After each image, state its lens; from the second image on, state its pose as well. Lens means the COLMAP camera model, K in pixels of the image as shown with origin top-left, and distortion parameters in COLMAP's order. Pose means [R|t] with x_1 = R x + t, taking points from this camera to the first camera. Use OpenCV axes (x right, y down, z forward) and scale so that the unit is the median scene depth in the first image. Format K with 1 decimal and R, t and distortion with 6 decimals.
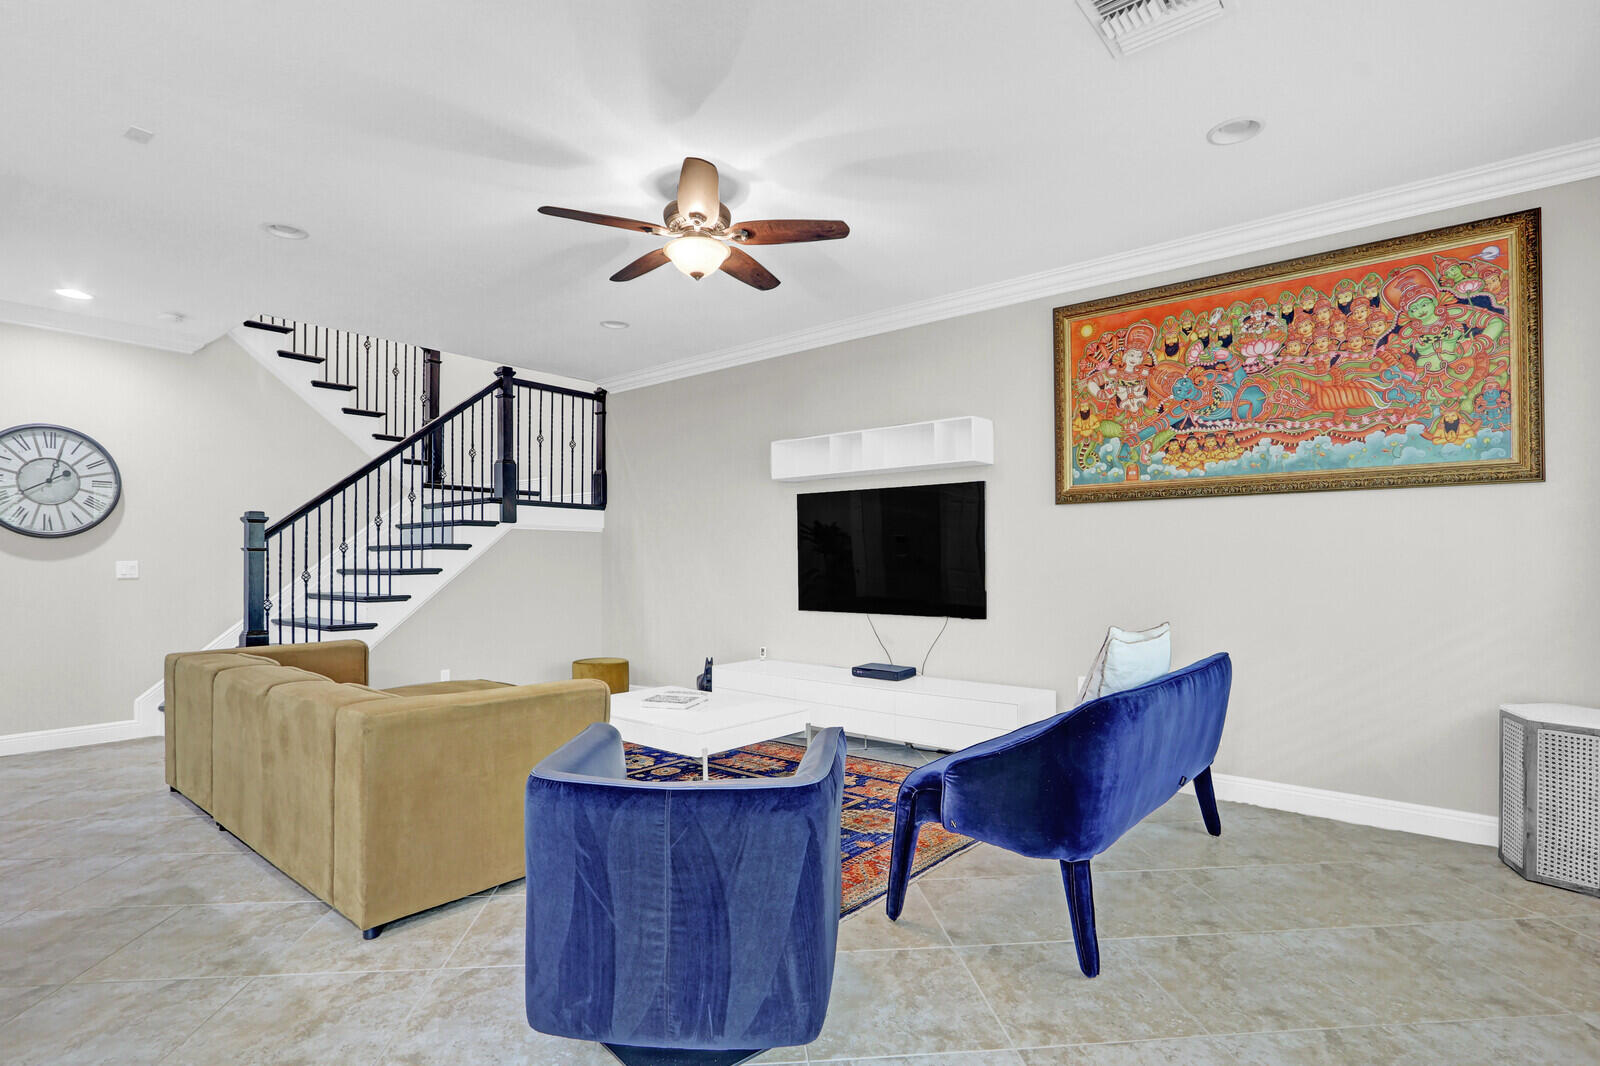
lens RADIAL K [[783.1, 0, 786.5], [0, 783.1, 546.4], [0, 0, 1]] dist [-0.014502, 0.000028]
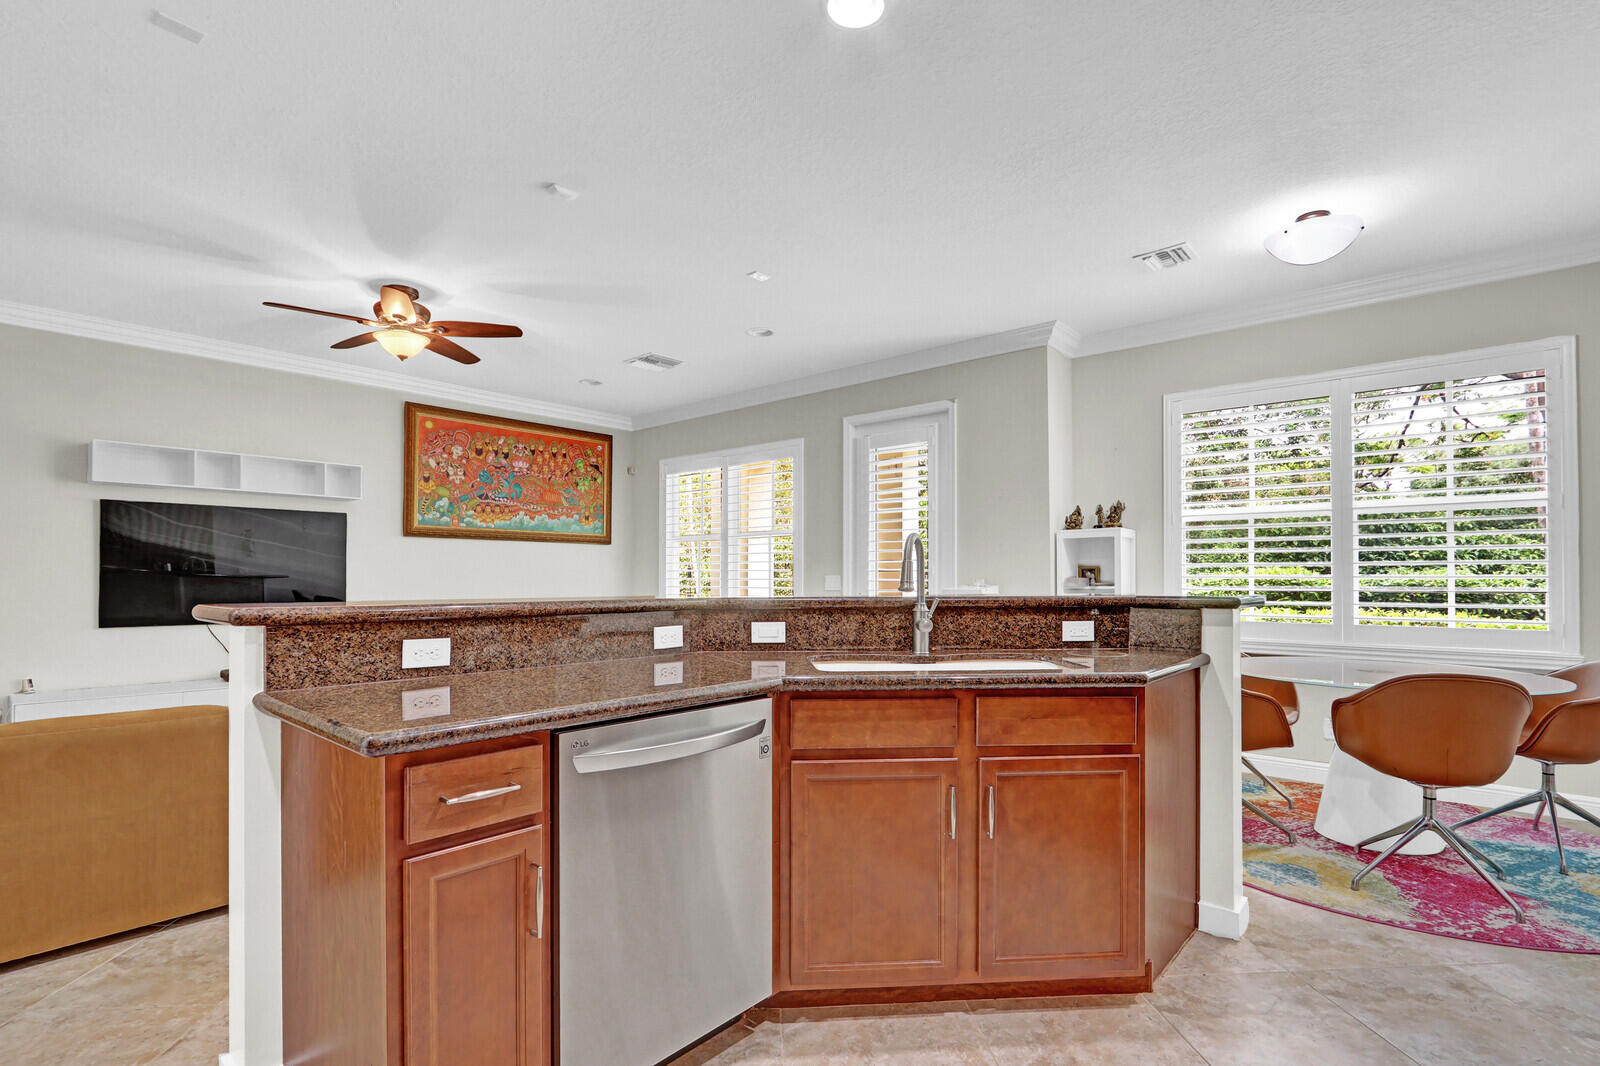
lens RADIAL K [[771.4, 0, 802.3], [0, 771.4, 573.7], [0, 0, 1]] dist [-0.009867, -0.000118]
pose [[0.019872, 0.005508, 0.999787, -1.136638], [-0.021418, 0.999758, -0.005082, 0.008460], [-0.999573, -0.021312, 0.019985, 0.238250]]
